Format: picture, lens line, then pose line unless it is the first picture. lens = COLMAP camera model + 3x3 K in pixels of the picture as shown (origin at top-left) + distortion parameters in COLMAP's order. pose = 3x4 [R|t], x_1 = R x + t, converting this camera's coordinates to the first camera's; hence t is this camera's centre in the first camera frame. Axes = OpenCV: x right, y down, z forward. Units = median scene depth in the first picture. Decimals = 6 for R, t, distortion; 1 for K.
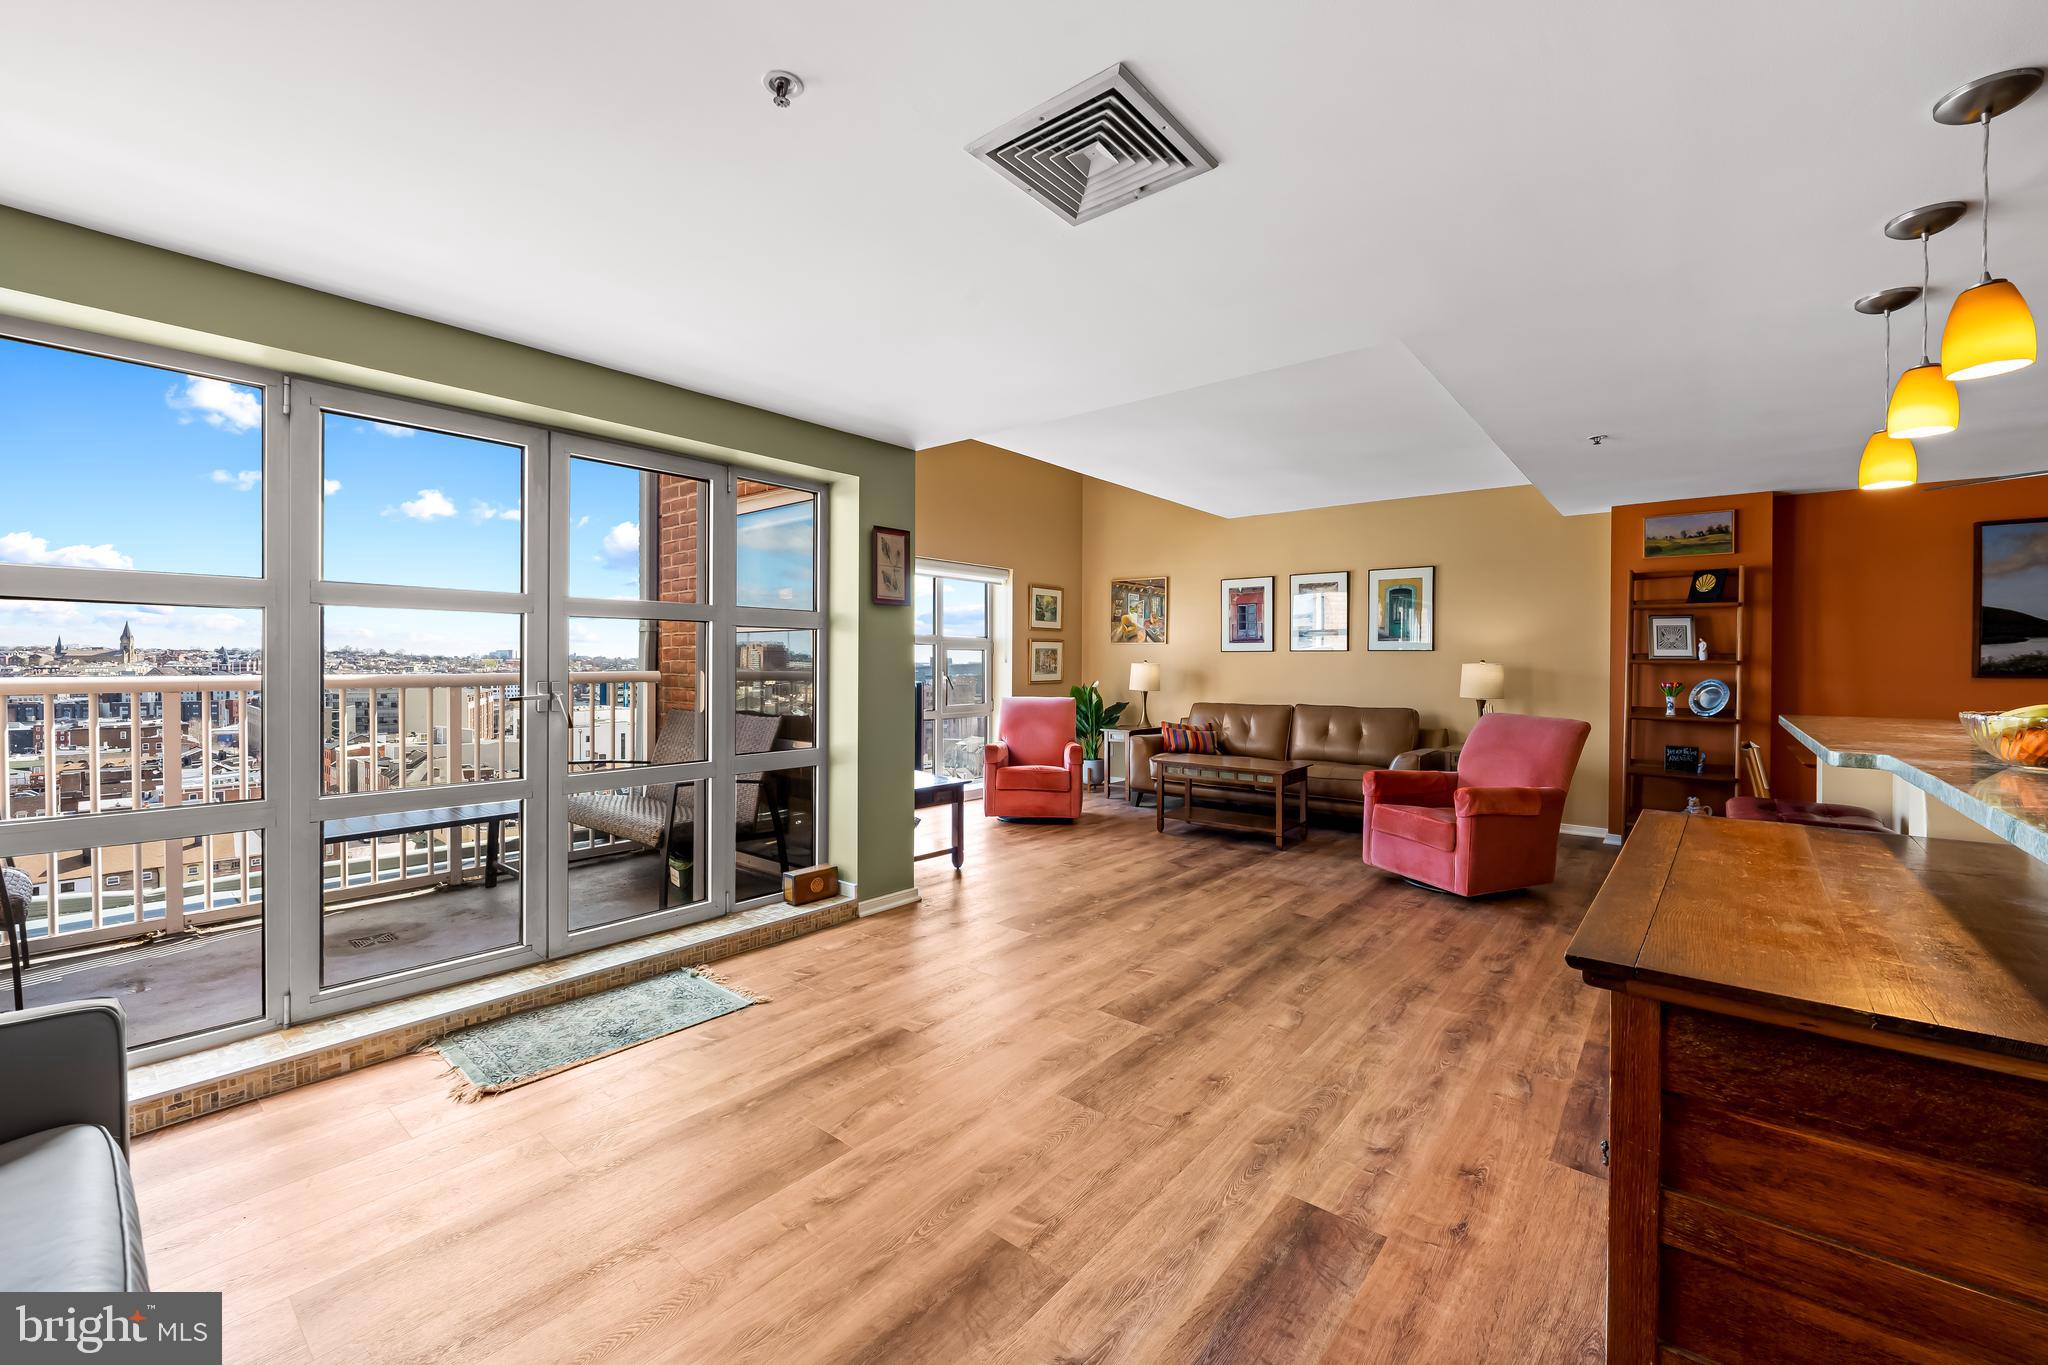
lens RADIAL K [[810.9, 0, 1028.4], [0, 810.9, 672.5], [0, 0, 1]] dist [-0.002503, -0.000270]
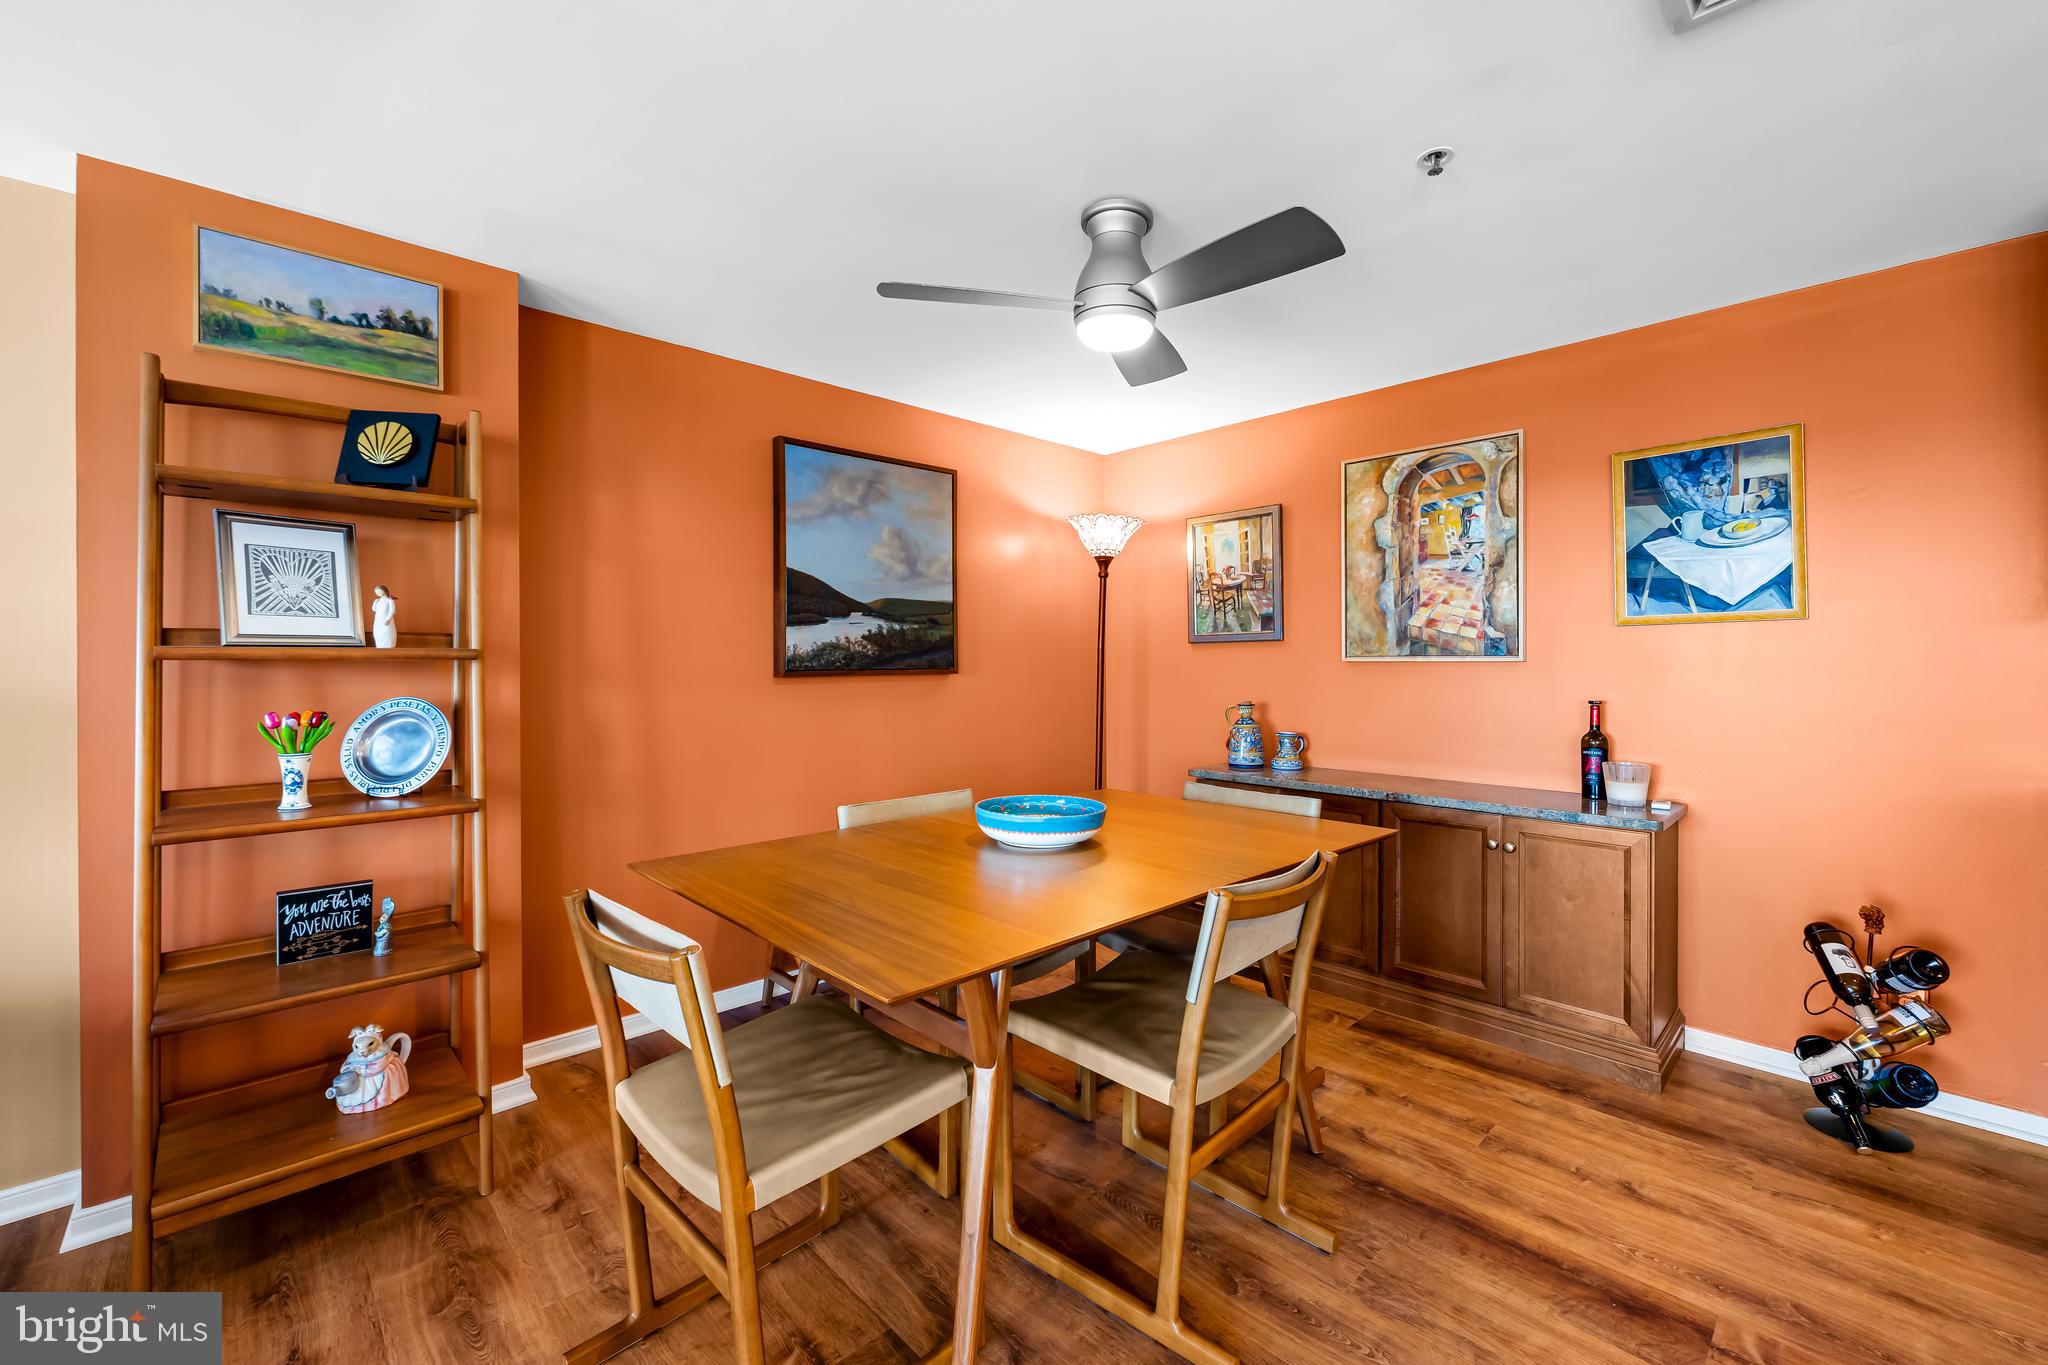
lens RADIAL K [[810.9, 0, 1015.0], [0, 810.9, 654.9], [0, 0, 1]] dist [-0.002503, -0.000270]
pose [[0.099148, -0.003238, 0.995067, 0.485456], [0.011715, 0.999929, 0.002087, -0.009407], [-0.995004, 0.011450, 0.099179, 0.664923]]
